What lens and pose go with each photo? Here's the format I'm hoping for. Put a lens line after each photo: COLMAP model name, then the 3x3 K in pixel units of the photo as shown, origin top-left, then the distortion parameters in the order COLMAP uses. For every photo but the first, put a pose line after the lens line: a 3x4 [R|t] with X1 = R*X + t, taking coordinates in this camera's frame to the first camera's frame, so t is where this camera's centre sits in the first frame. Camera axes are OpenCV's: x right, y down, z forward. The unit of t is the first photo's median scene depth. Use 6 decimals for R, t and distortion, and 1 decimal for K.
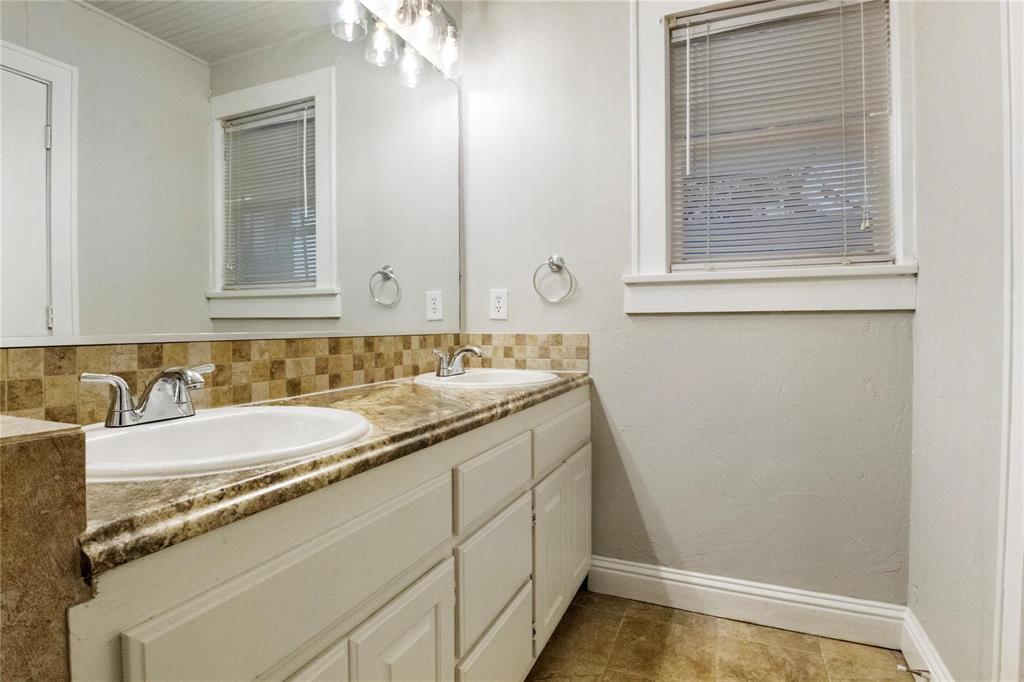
lens RADIAL K [[527.9, 0, 513.1], [0, 527.9, 332.9], [0, 0, 1]] dist [-0.001698, -0.000793]
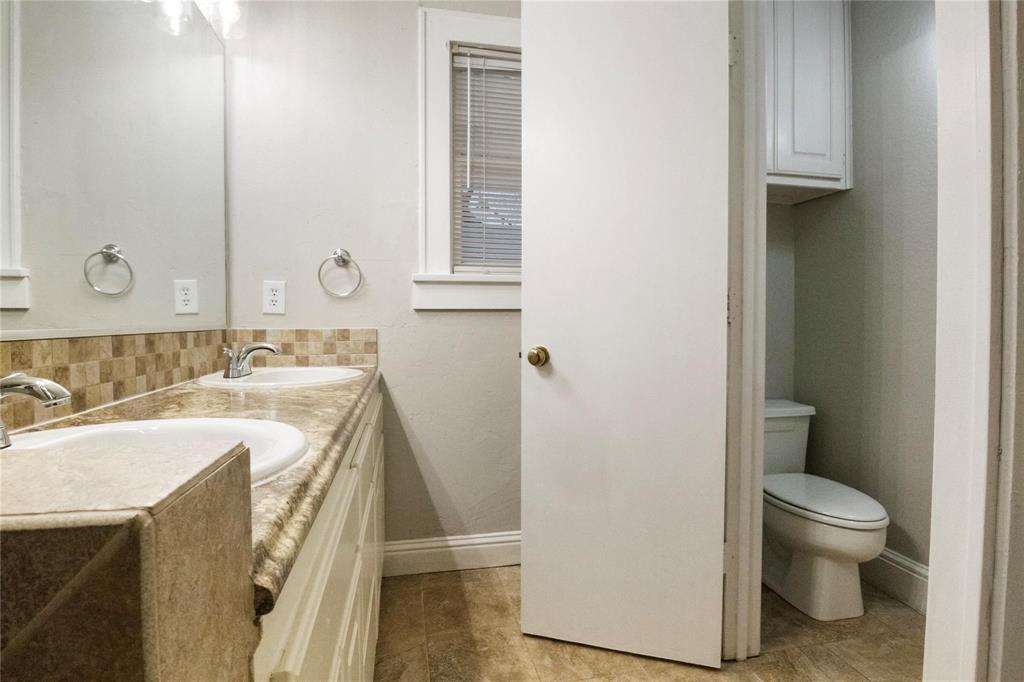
lens RADIAL K [[520.2, 0, 512.9], [0, 520.2, 335.5], [0, 0, 1]] dist [-0.001090, -0.001479]
pose [[0.826383, -0.014683, 0.562917, -0.227318], [0.006420, 0.999841, 0.016656, -0.000095], [-0.563072, -0.010150, 0.826346, 0.018217]]
